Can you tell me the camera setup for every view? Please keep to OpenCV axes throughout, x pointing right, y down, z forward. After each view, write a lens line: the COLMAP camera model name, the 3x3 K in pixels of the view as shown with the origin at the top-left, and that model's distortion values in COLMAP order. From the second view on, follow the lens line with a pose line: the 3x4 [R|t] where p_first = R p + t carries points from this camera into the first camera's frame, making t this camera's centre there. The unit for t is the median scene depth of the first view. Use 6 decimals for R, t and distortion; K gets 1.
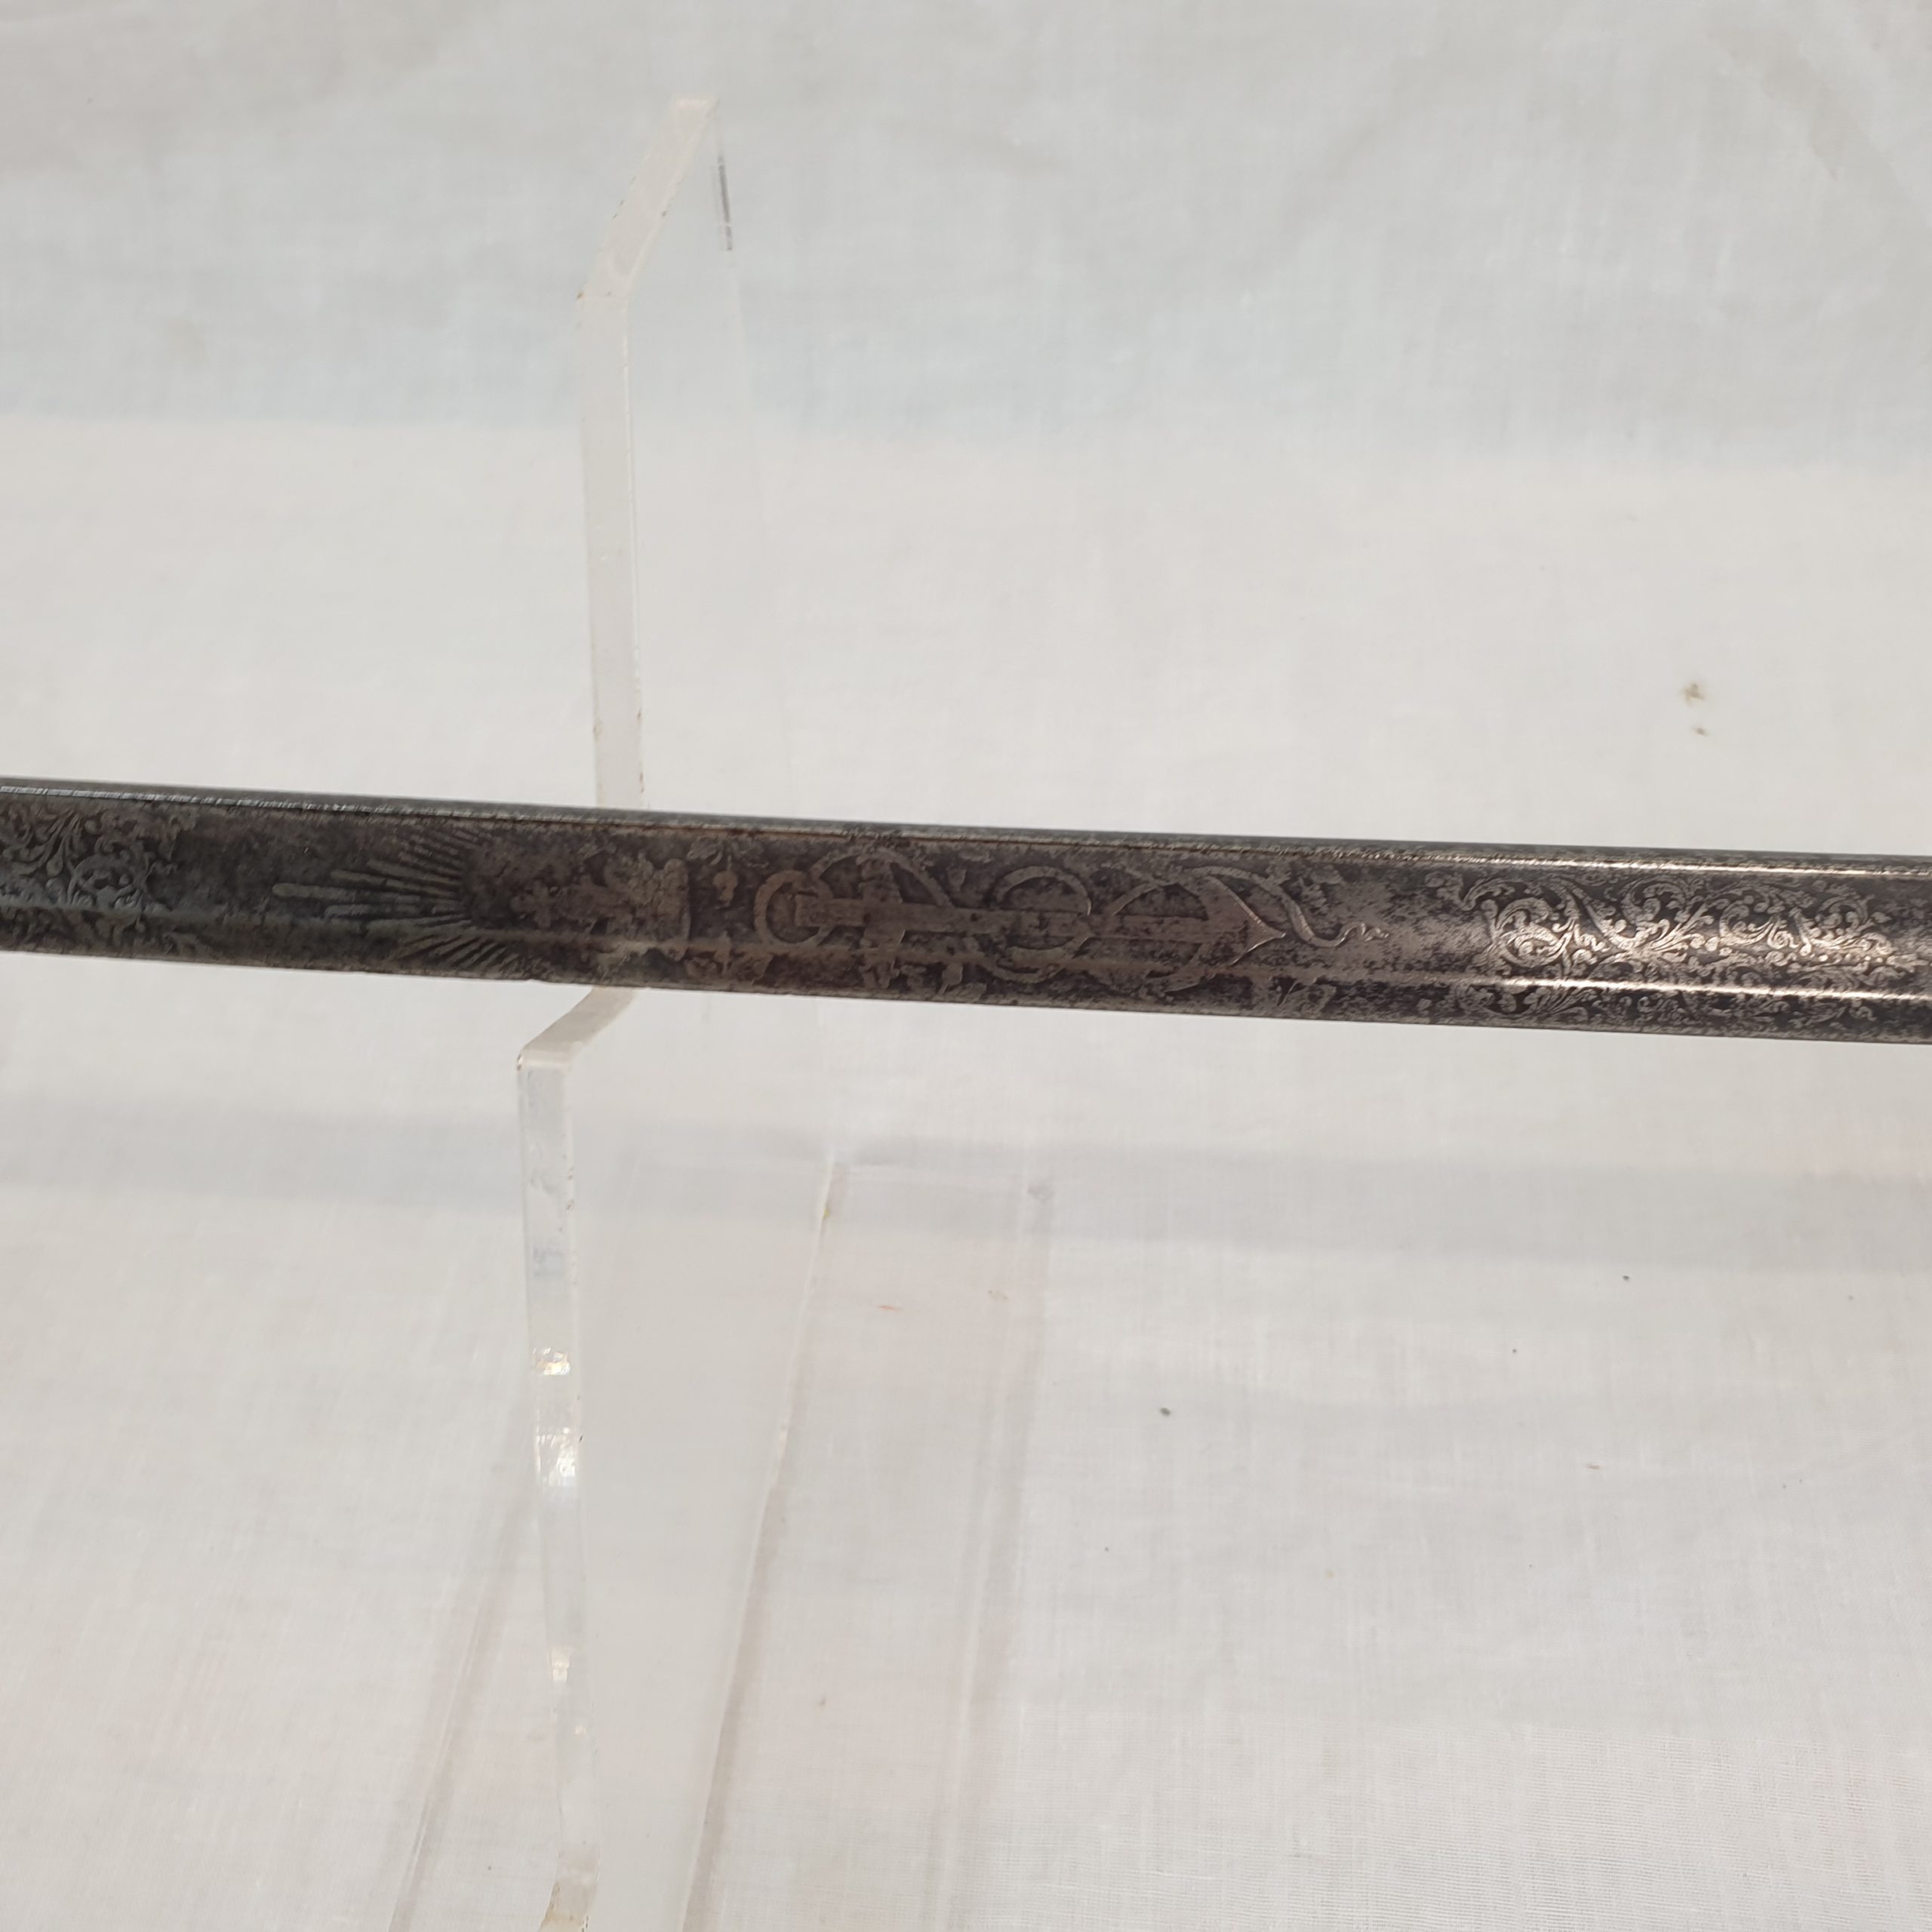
lens RADIAL K [[2101.8, 0, 970.9], [0, 2101.8, 975.2], [0, 0, 1]] dist [-0.008399, 0.000000]
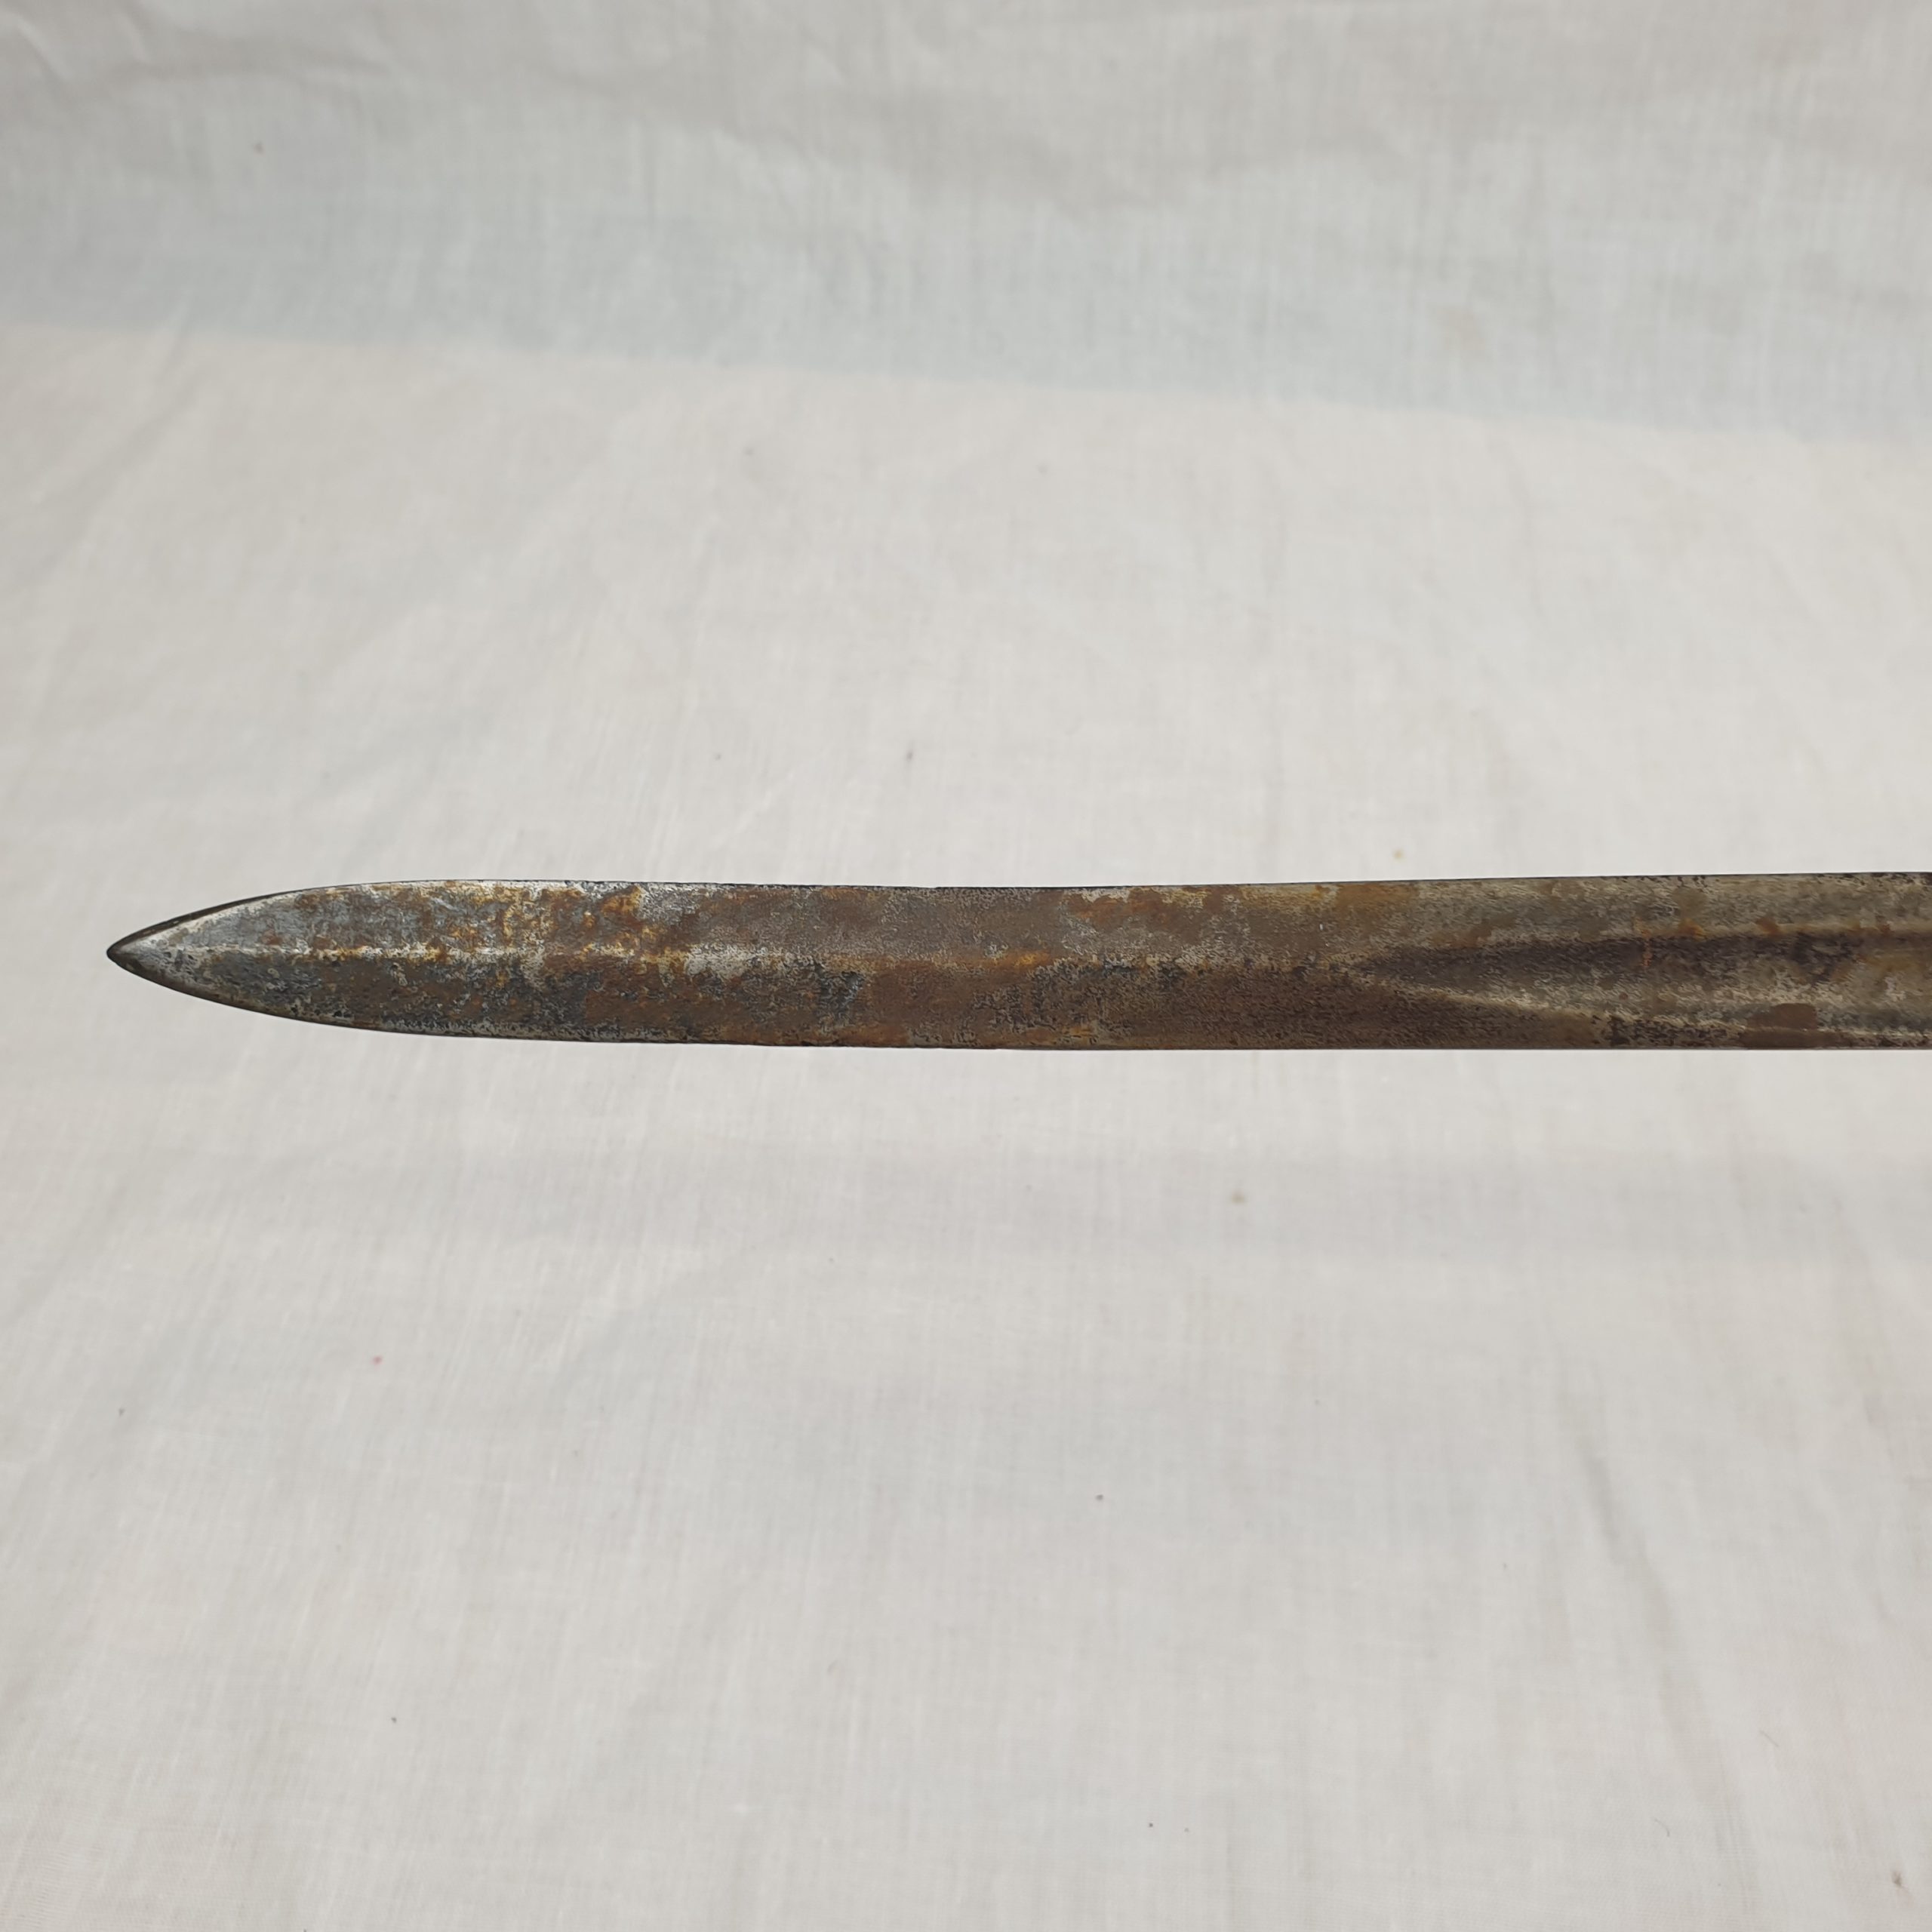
lens RADIAL K [[2101.8, 0, 976.2], [0, 2101.8, 968.7], [0, 0, 1]] dist [-0.008399, 0.000000]
pose [[0.997703, 0.026508, 0.062335, -1.635119], [-0.026747, 0.999638, 0.003007, -0.011818], [-0.062233, -0.004667, 0.998051, 0.105839]]
